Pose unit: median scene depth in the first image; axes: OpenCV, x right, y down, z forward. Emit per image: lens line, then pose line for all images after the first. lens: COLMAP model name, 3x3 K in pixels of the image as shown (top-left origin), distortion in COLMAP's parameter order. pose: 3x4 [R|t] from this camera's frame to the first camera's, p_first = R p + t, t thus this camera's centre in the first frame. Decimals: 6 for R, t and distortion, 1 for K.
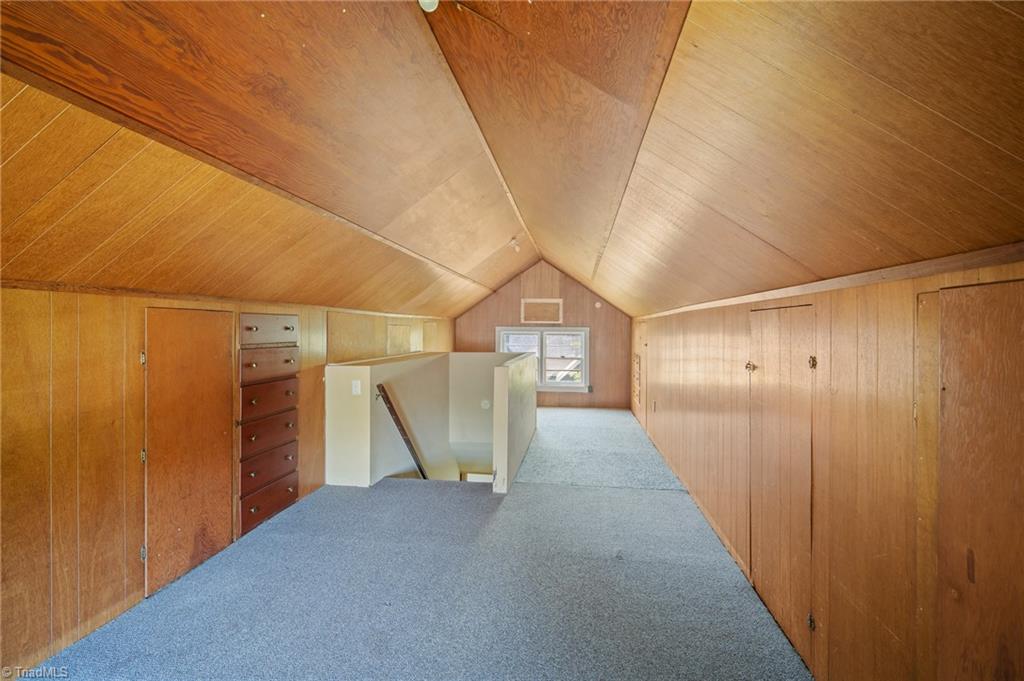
lens RADIAL K [[444.5, 0, 508.3], [0, 444.5, 335.6], [0, 0, 1]] dist [-0.004549, 0.000546]
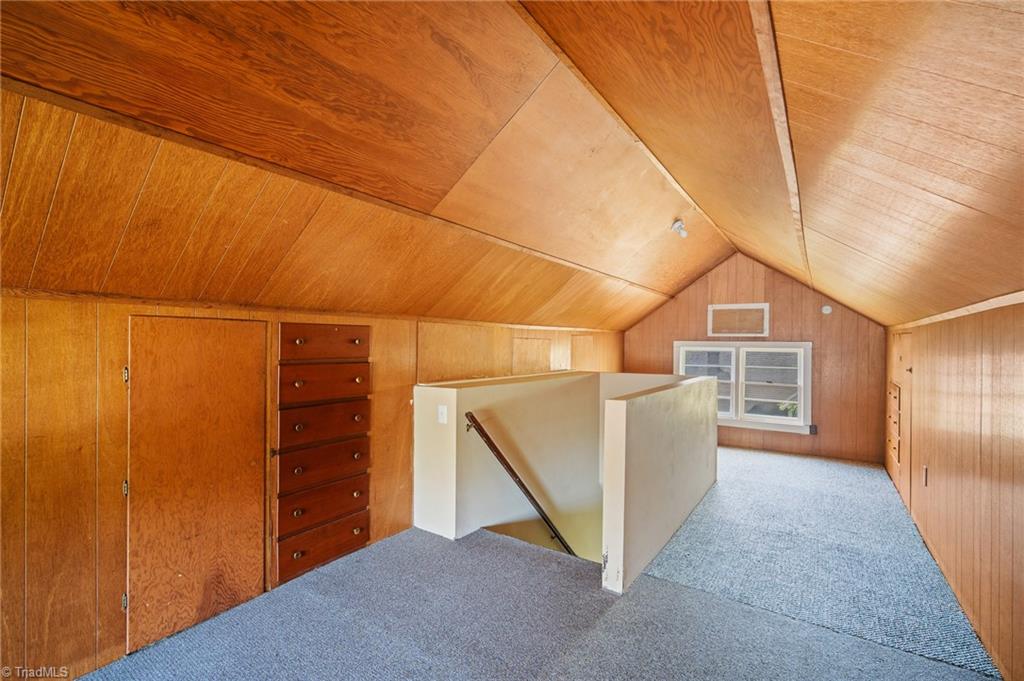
lens RADIAL K [[444.5, 0, 512.5], [0, 444.5, 344.6], [0, 0, 1]] dist [-0.004549, 0.000546]
pose [[0.898360, 0.003315, -0.439247, 0.131259], [-0.009553, 0.999882, -0.011993, -0.002205], [0.439155, 0.014970, 0.898286, 0.321896]]
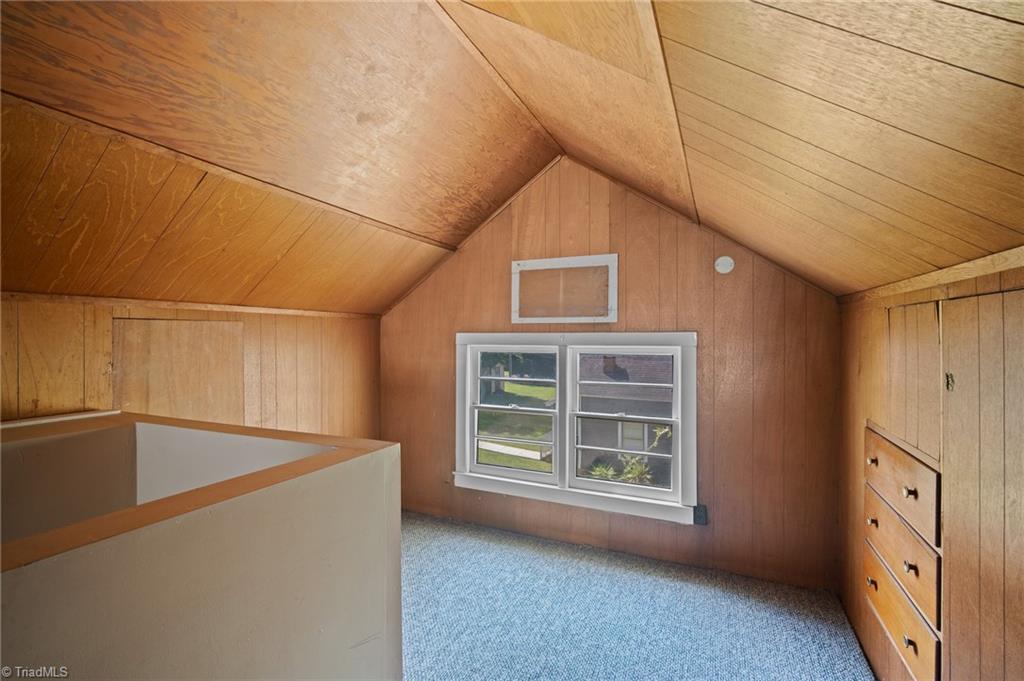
lens RADIAL K [[444.5, 0, 502.4], [0, 444.5, 342.2], [0, 0, 1]] dist [-0.004549, 0.000546]
pose [[0.964202, -0.003404, -0.265147, 0.261192], [-0.001897, 0.999803, -0.019735, -0.007490], [0.265162, 0.019532, 0.964006, 1.282707]]
